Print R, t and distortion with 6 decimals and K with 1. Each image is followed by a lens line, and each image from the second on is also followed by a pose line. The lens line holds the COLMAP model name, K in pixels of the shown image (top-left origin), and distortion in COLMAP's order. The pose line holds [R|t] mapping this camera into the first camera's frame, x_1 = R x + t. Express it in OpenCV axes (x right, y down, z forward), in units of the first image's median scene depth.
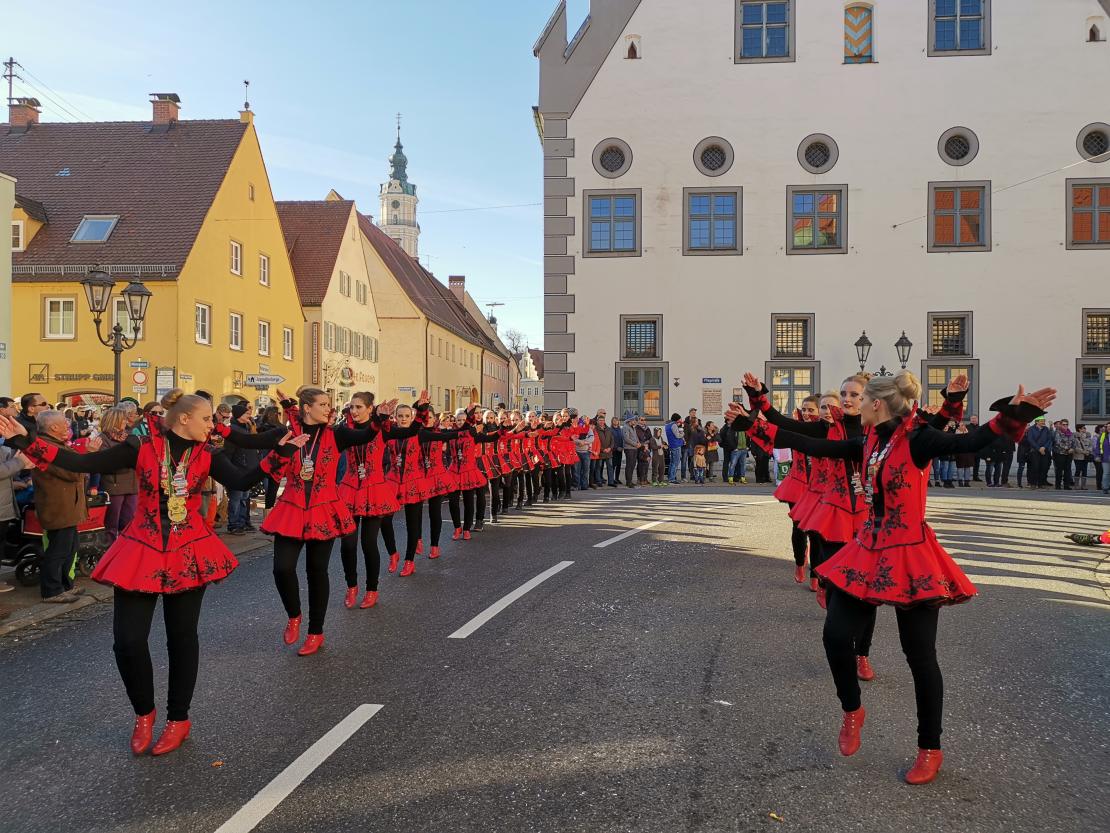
lens RADIAL K [[844.3, 0, 557.1], [0, 844.3, 412.9], [0, 0, 1]] dist [0.060910, -0.051397]
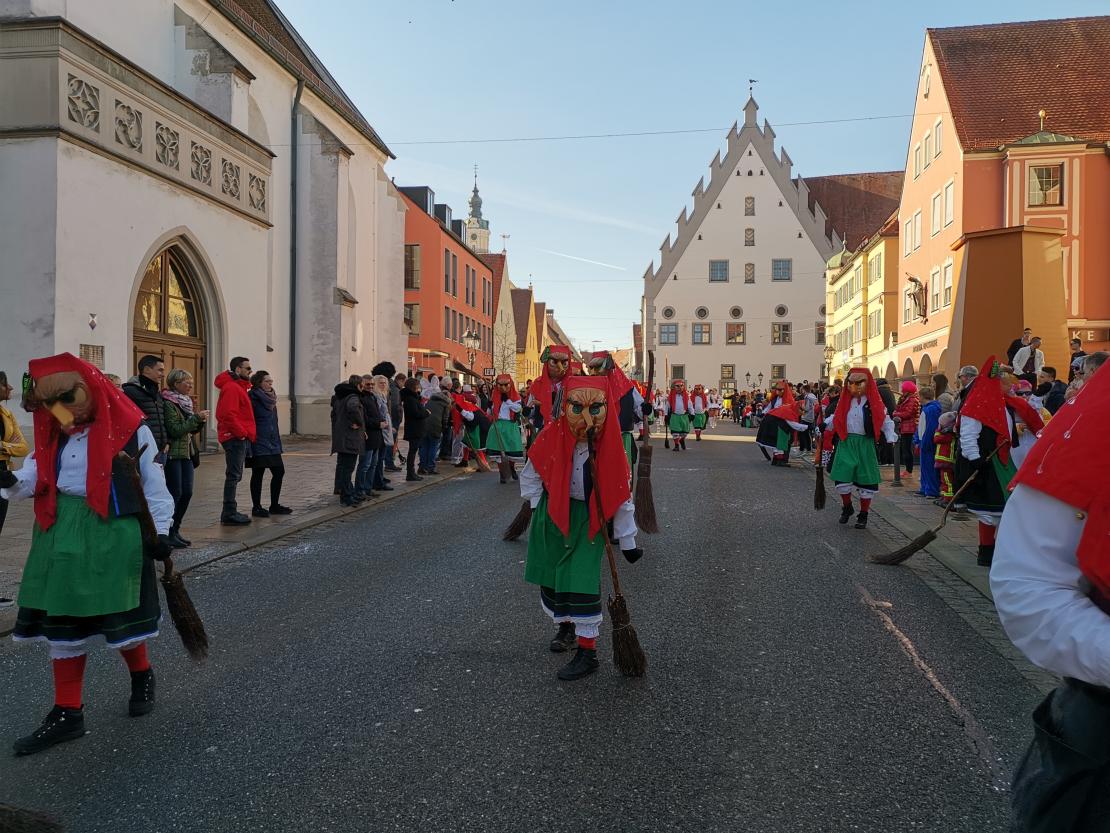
lens RADIAL K [[844.3, 0, 557.1], [0, 844.3, 412.9], [0, 0, 1]] dist [0.060910, -0.051397]
pose [[0.999750, -0.000929, -0.022361, -0.264009], [0.001252, 0.999895, 0.014459, 0.012266], [0.022345, -0.014483, 0.999645, -2.020395]]
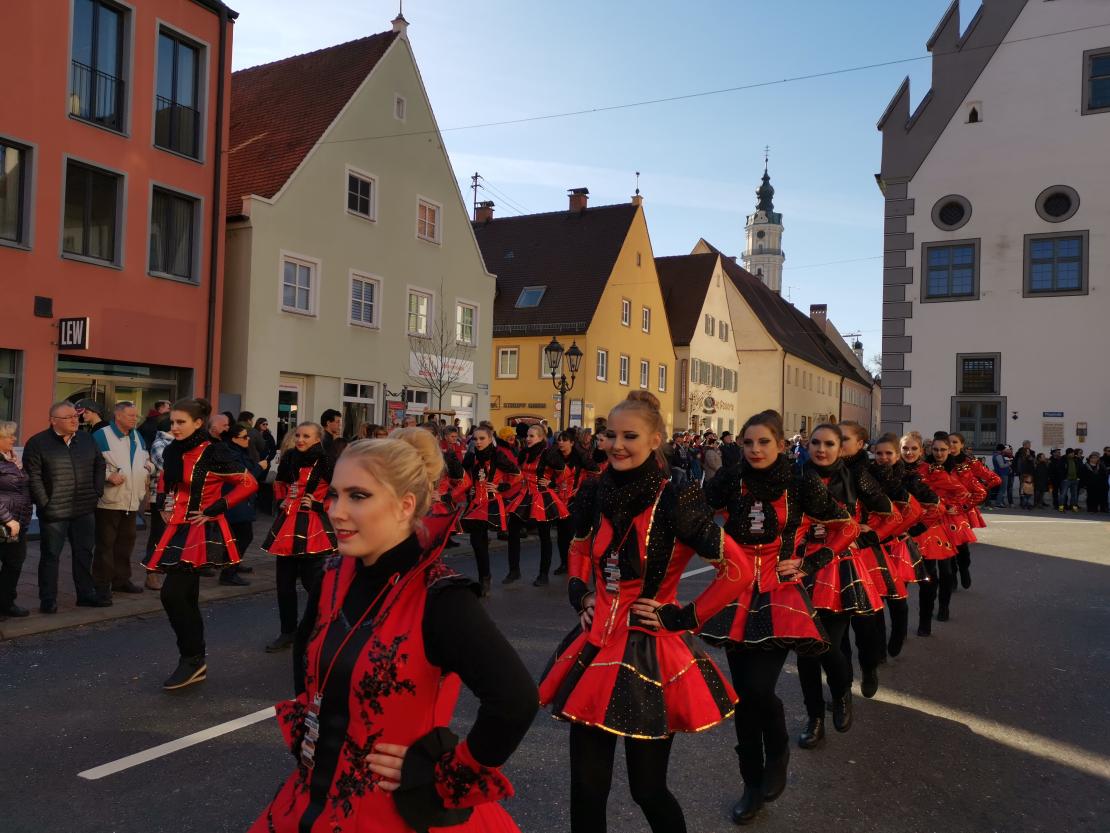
lens RADIAL K [[844.3, 0, 557.1], [0, 844.3, 412.9], [0, 0, 1]] dist [0.060910, -0.051397]
pose [[0.912485, 0.013831, -0.408876, 0.055126], [-0.025542, 0.999405, -0.023195, -0.000004], [0.408311, 0.031609, 0.912295, -0.219347]]
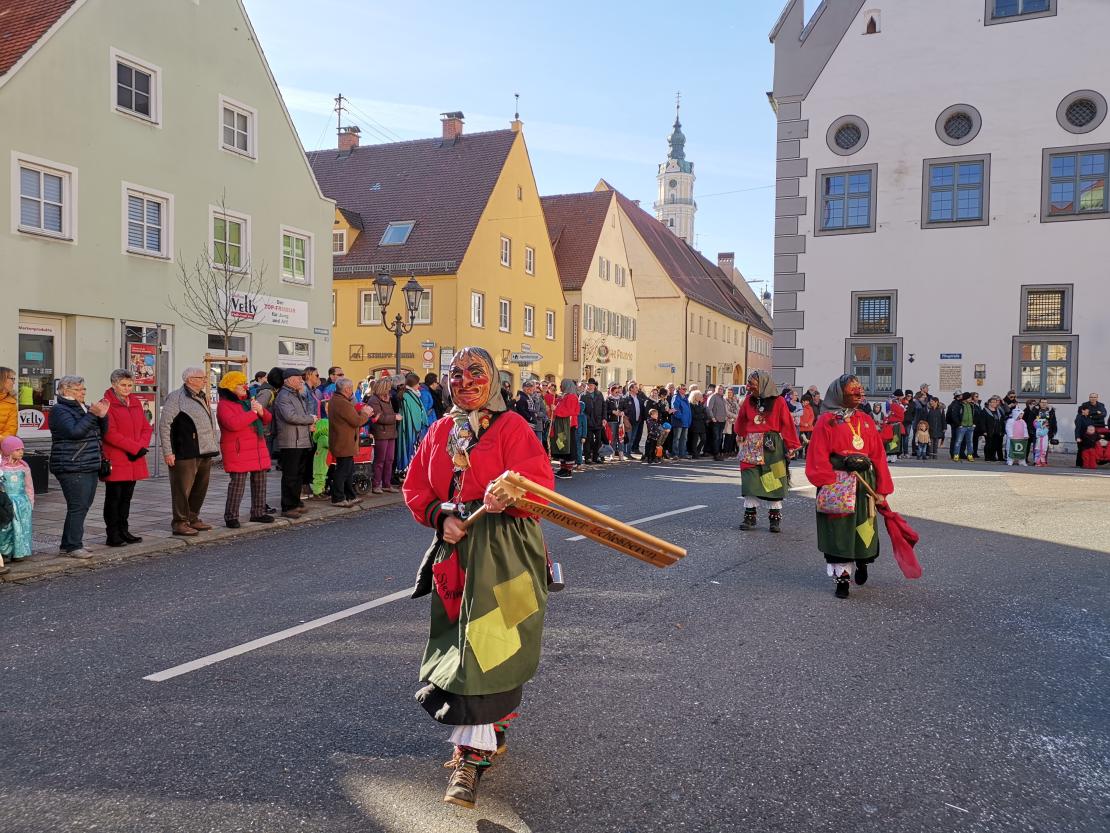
lens RADIAL K [[844.3, 0, 557.1], [0, 844.3, 412.9], [0, 0, 1]] dist [0.060910, -0.051397]
pose [[0.946812, 0.019120, -0.321219, 0.070286], [-0.010454, 0.999534, 0.028682, 0.003139], [0.321618, -0.023798, 0.946570, -0.075487]]
